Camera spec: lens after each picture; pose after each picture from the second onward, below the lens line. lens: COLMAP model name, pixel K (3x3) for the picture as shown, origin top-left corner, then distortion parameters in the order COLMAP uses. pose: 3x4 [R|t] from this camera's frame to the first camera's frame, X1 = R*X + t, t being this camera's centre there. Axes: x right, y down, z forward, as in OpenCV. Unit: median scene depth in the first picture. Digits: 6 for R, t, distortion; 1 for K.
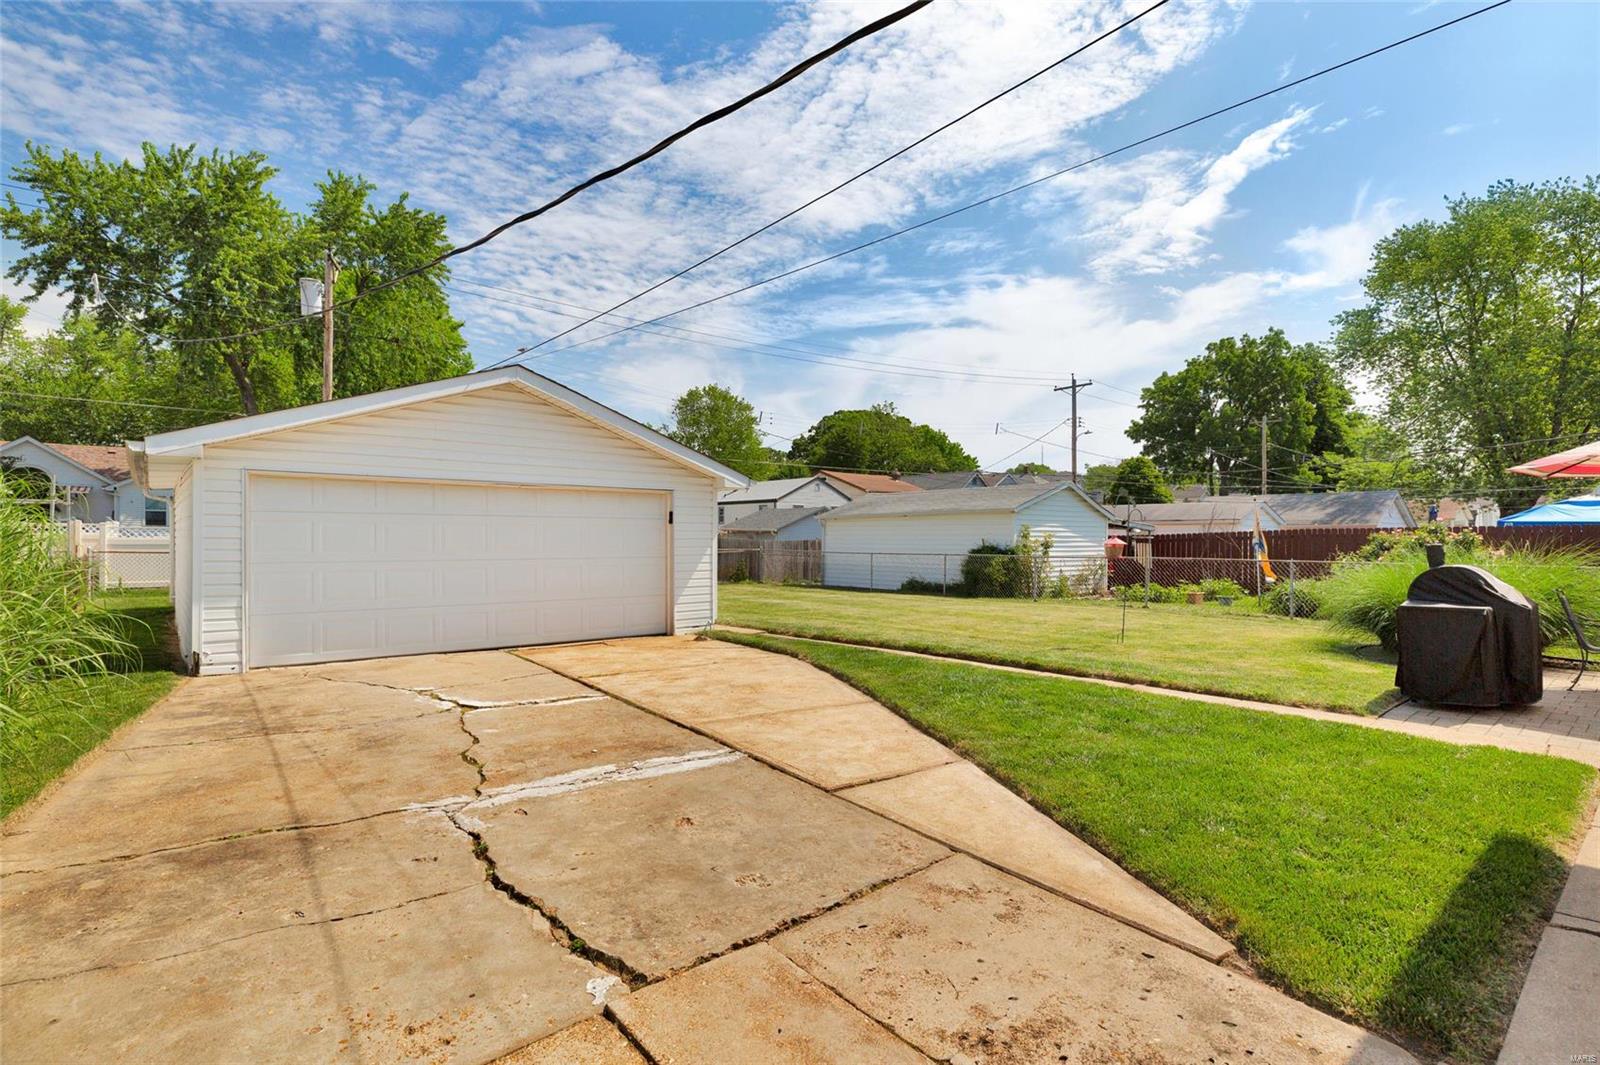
lens RADIAL K [[814.6, 0, 805.2], [0, 814.6, 533.9], [0, 0, 1]] dist [-0.000456, -0.000944]
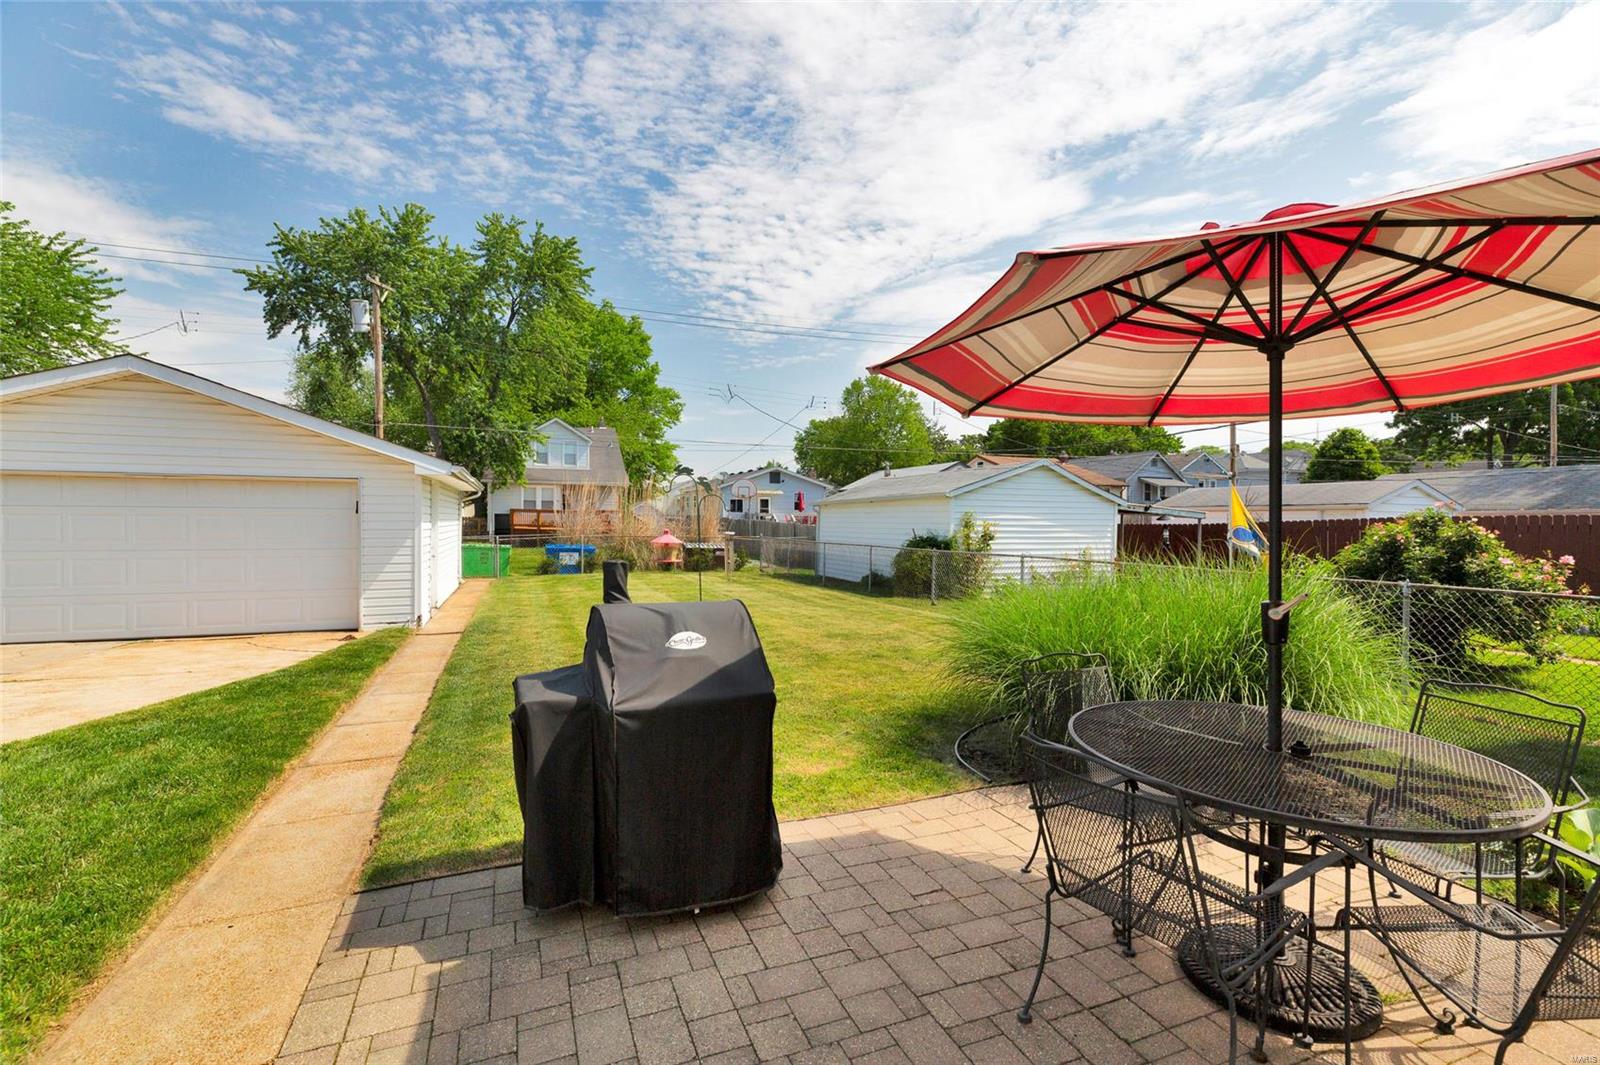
lens RADIAL K [[726.7, 0, 800.0], [0, 726.7, 532.5], [0, 0, 1]] dist [0.004312, 0.000775]
pose [[0.943625, 0.013910, -0.330725, 0.325676], [-0.005036, 0.999604, 0.027673, -0.009263], [0.330979, -0.024447, 0.943321, 0.198629]]
